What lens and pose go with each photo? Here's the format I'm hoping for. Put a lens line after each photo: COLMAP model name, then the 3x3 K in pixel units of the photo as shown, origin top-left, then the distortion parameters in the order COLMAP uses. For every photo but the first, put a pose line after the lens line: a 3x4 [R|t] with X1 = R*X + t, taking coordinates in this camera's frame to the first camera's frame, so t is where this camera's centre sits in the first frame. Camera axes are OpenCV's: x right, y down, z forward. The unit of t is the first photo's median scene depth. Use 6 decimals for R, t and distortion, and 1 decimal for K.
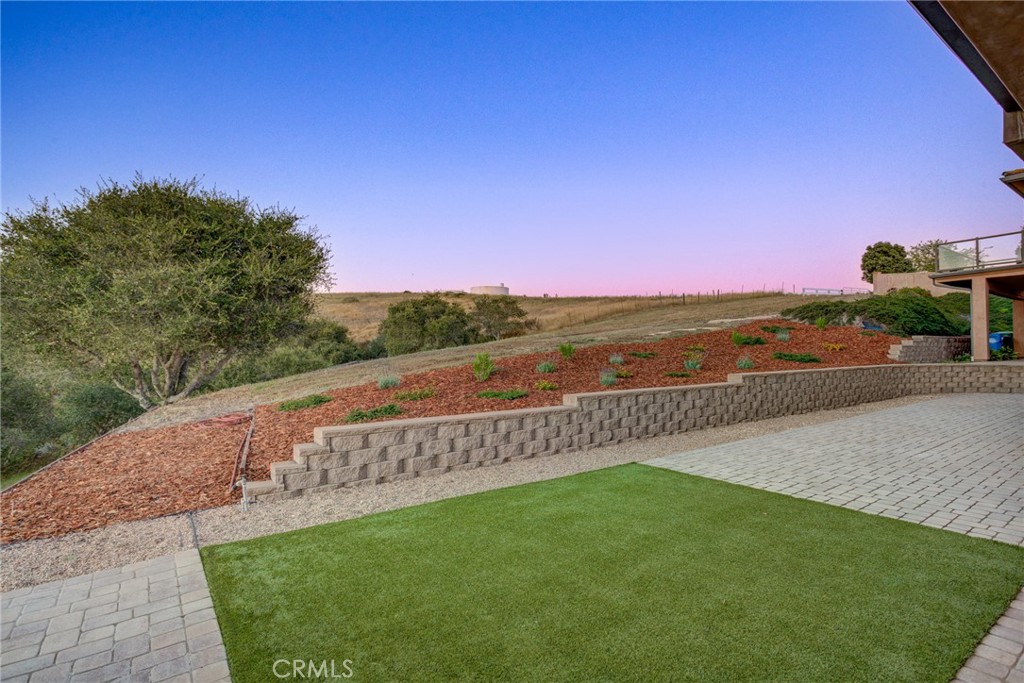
lens RADIAL K [[507.5, 0, 512.0], [0, 507.5, 343.8], [0, 0, 1]] dist [-0.016340, 0.002840]
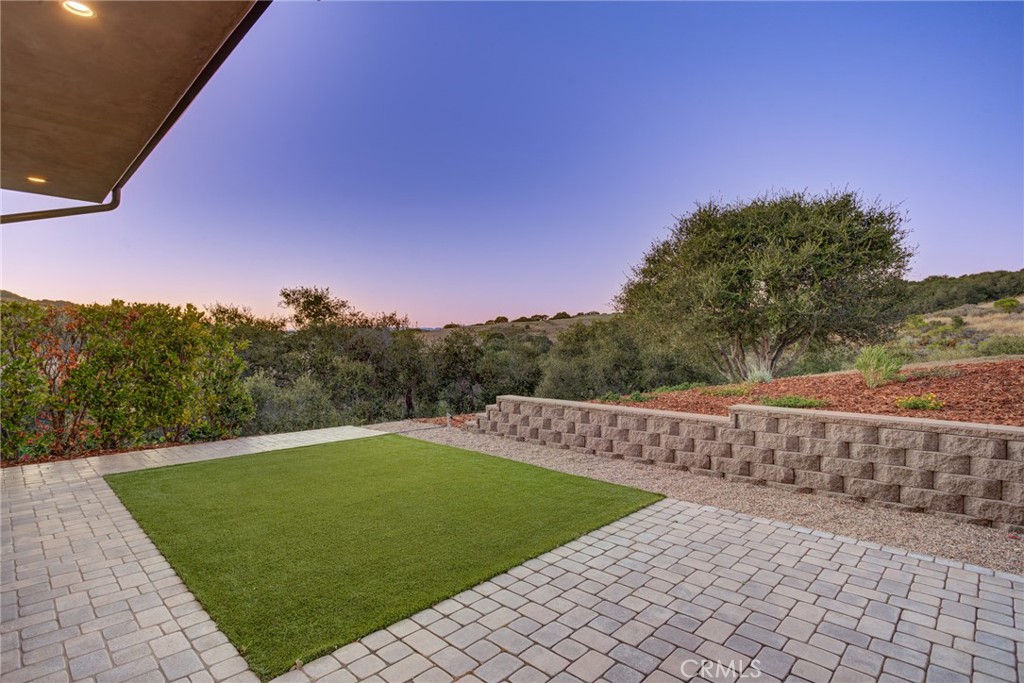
lens RADIAL K [[507.5, 0, 516.3], [0, 507.5, 341.3], [0, 0, 1]] dist [-0.016340, 0.002840]
pose [[0.174155, 0.003773, -0.984711, 0.716005], [0.010647, 0.999927, 0.005714, -0.000981], [0.984661, -0.011479, 0.174102, 0.497376]]
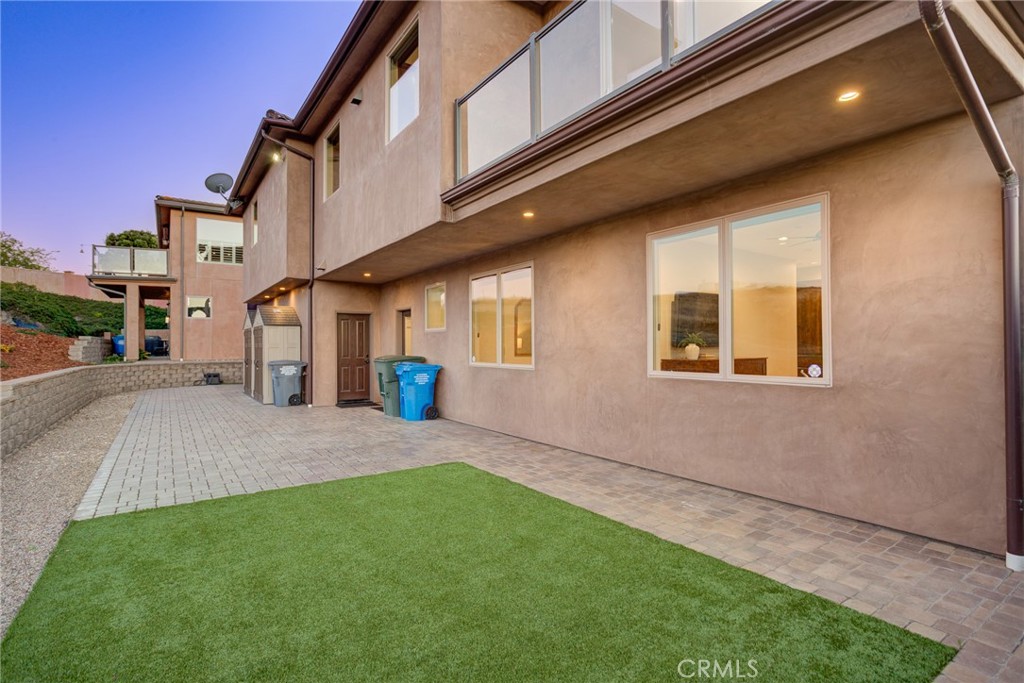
lens RADIAL K [[507.5, 0, 511.6], [0, 507.5, 342.0], [0, 0, 1]] dist [-0.016340, 0.002840]
pose [[0.034779, 0.012143, 0.999321, -0.296024], [-0.004666, 0.999917, -0.011988, 0.005736], [-0.999384, -0.004246, 0.034833, 0.309379]]
